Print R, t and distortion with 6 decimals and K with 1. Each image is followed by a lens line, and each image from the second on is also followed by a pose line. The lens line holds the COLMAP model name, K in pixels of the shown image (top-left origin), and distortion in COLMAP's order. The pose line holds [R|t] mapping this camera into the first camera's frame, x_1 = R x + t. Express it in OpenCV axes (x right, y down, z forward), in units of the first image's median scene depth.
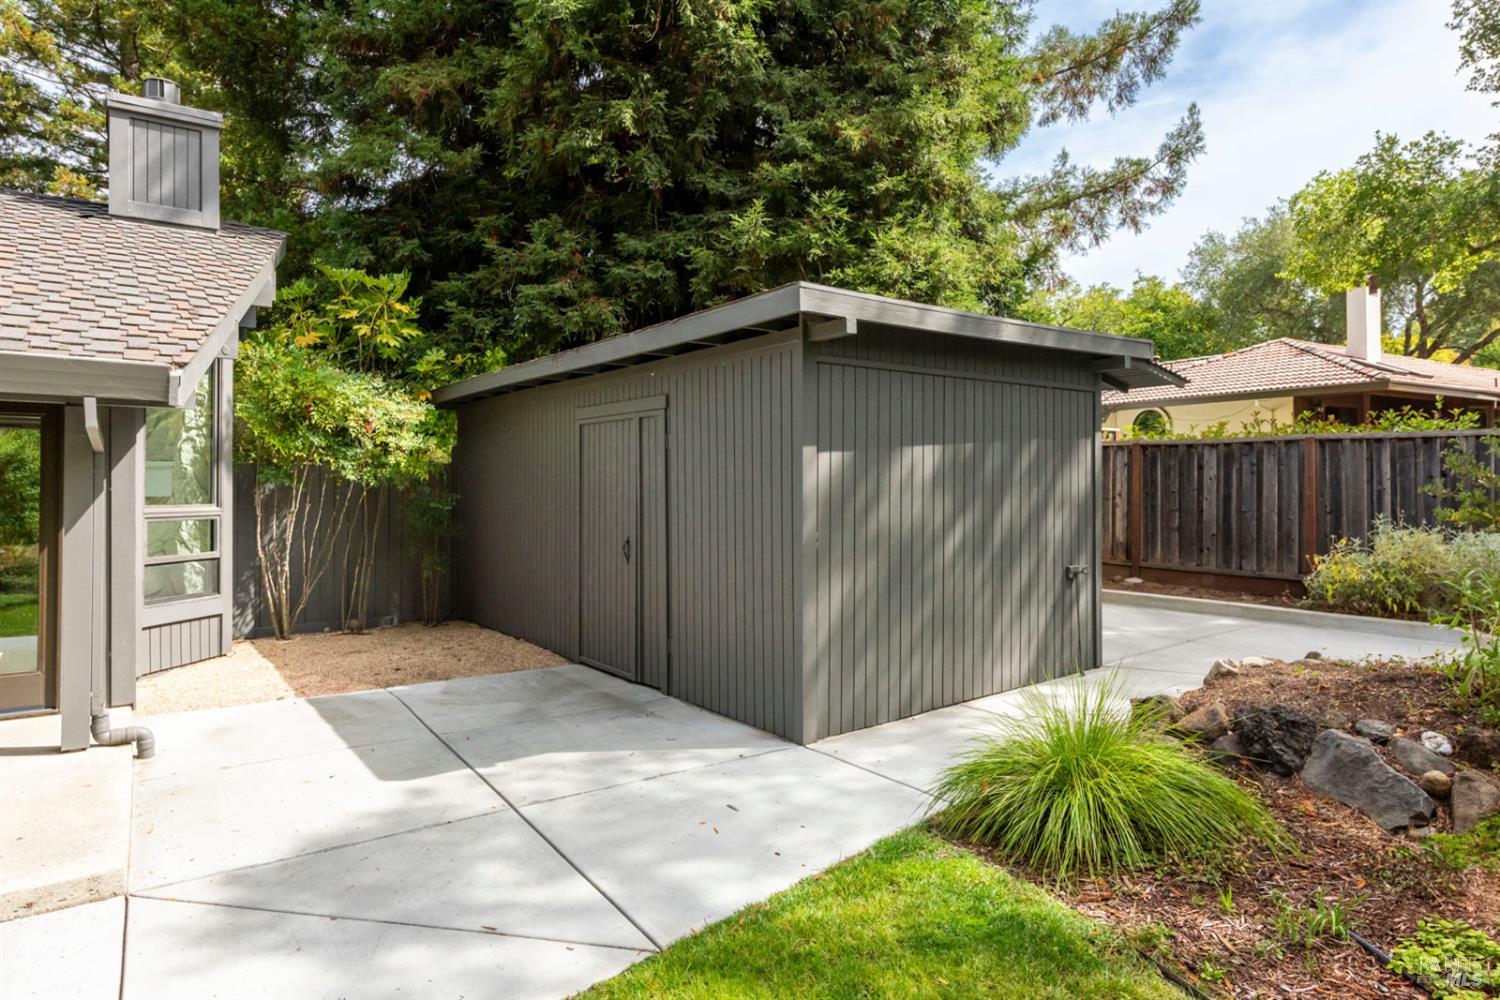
lens RADIAL K [[873.6, 0, 750.0], [0, 873.6, 500.0], [0, 0, 1]] dist [0.026099, -0.000165]
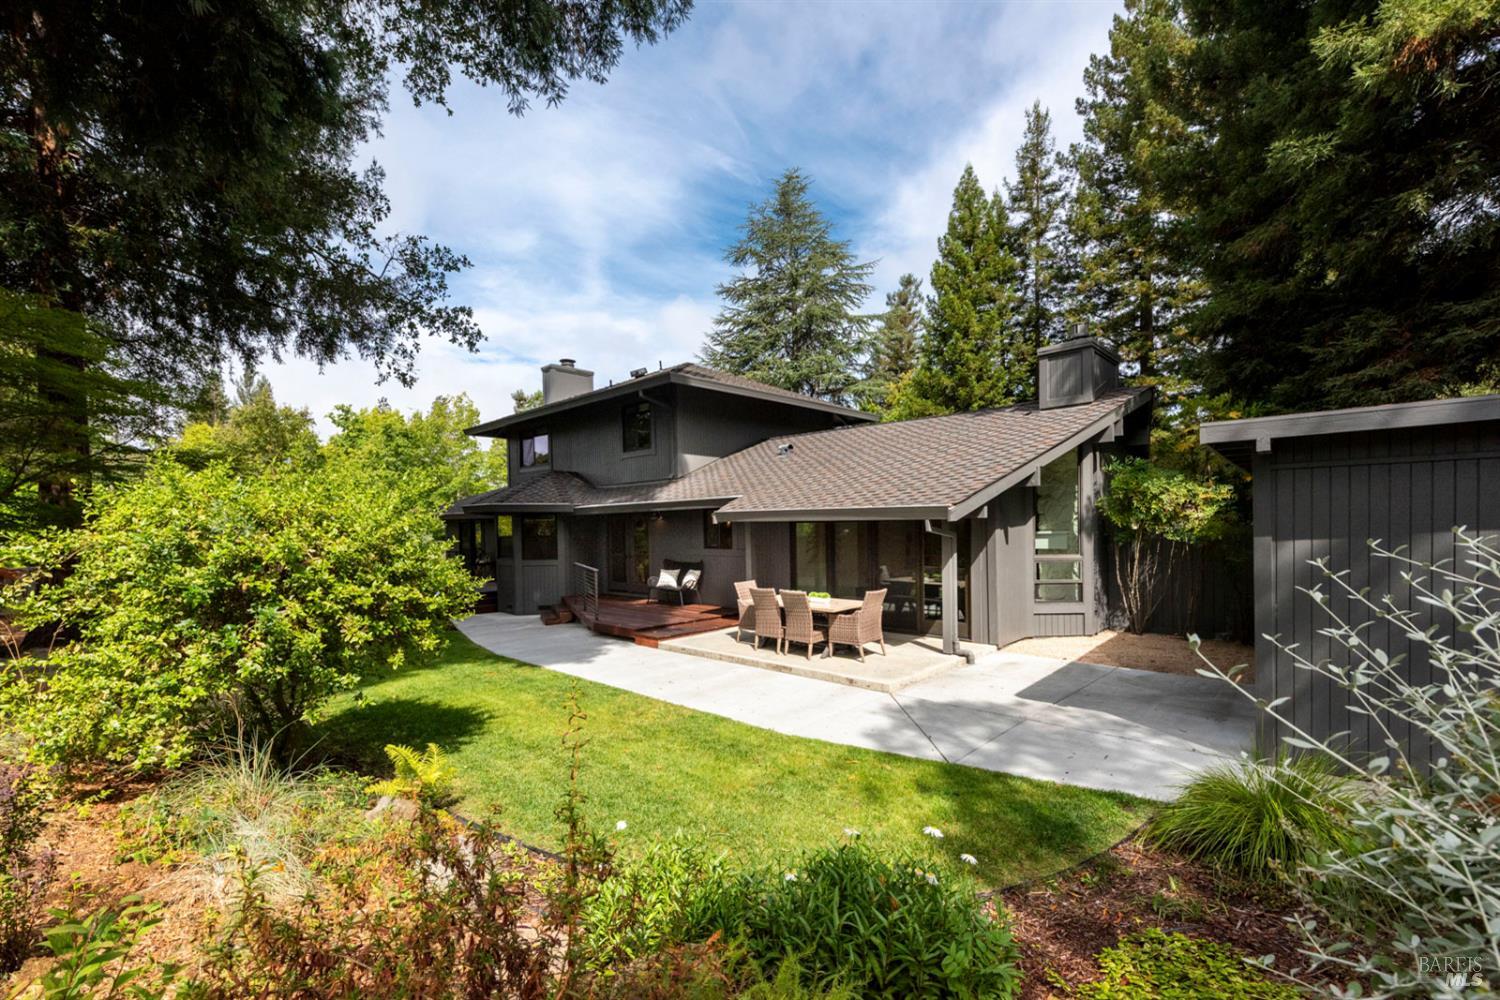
lens RADIAL K [[632.5, 0, 748.7], [0, 632.5, 528.6], [0, 0, 1]] dist [0.000276, 0.000025]
pose [[0.193303, -0.004681, -0.981128, 0.910799], [0.003940, 0.999984, -0.003995, -0.076078], [0.981131, -0.003093, 0.193318, 0.069276]]
